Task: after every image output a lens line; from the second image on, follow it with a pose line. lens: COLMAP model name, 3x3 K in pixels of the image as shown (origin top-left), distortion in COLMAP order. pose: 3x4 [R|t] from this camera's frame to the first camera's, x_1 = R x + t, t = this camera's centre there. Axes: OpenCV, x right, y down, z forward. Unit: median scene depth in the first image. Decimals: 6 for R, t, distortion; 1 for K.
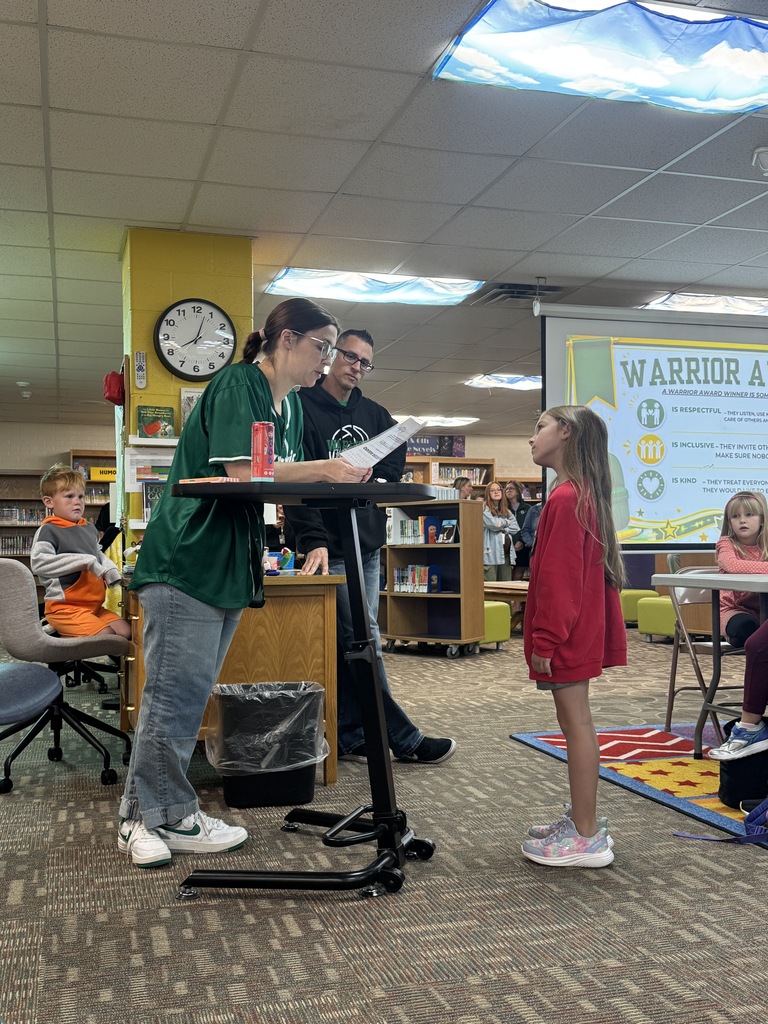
lens RADIAL K [[1065.9, 0, 386.7], [0, 1065.9, 520.8], [0, 0, 1]] dist [0.188252, 0.000000]
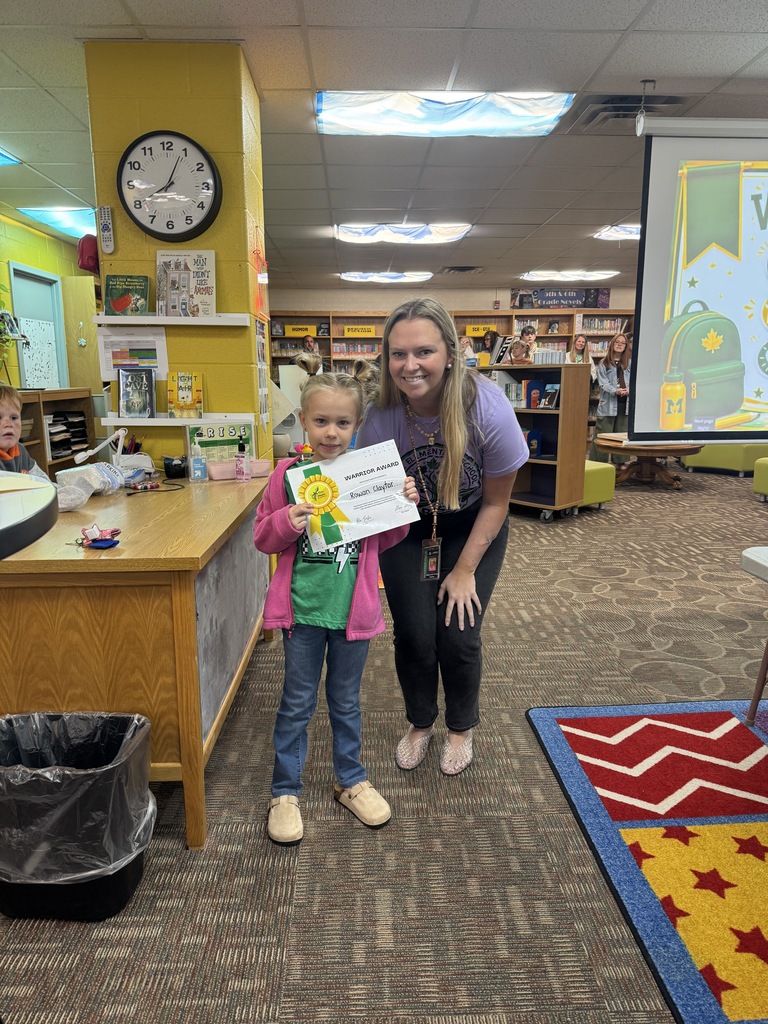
lens RADIAL K [[722.0, 0, 387.0], [0, 722.0, 518.0], [0, 0, 1]] dist [0.046143, -0.049596]
pose [[0.967822, 0.053122, -0.245965, 0.124827], [0.003849, 0.974223, 0.225553, -0.048342], [0.251606, -0.219242, 0.942670, 0.465884]]
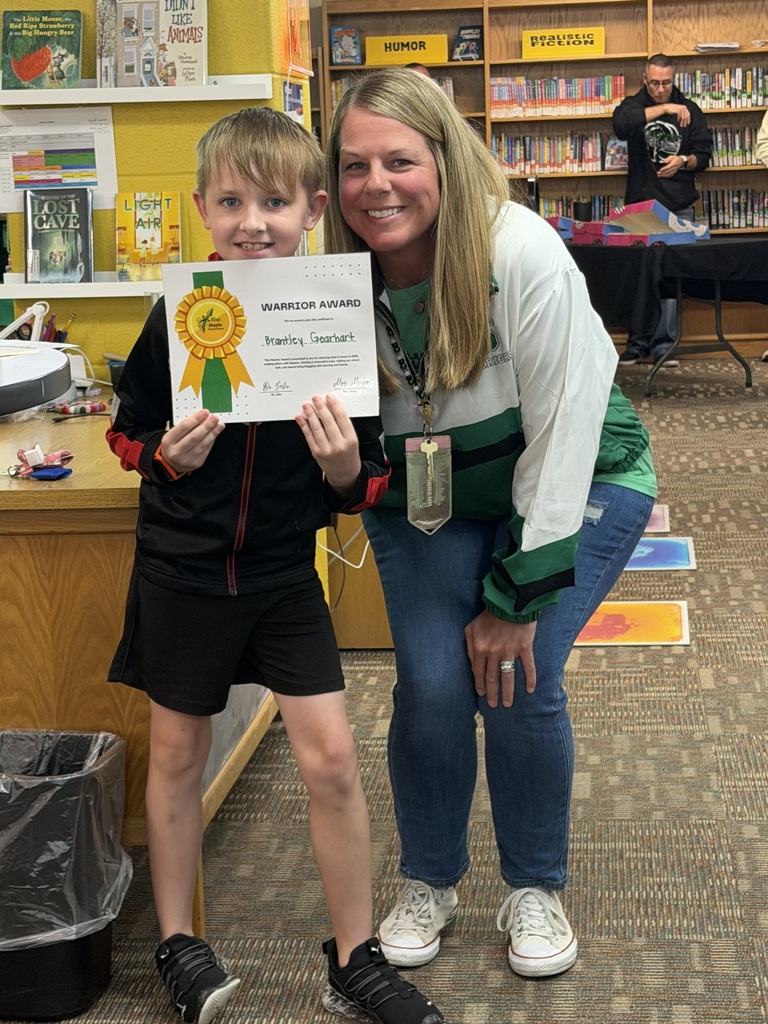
lens RADIAL K [[2214.3, 0, 376.9], [0, 2214.3, 515.8], [0, 0, 1]] dist [0.186275, 0.000000]
pose [[0.923087, 0.037237, -0.382785, 0.259452], [0.040055, 0.980581, 0.191982, -0.072613], [0.382501, -0.192548, 0.903669, 0.185236]]
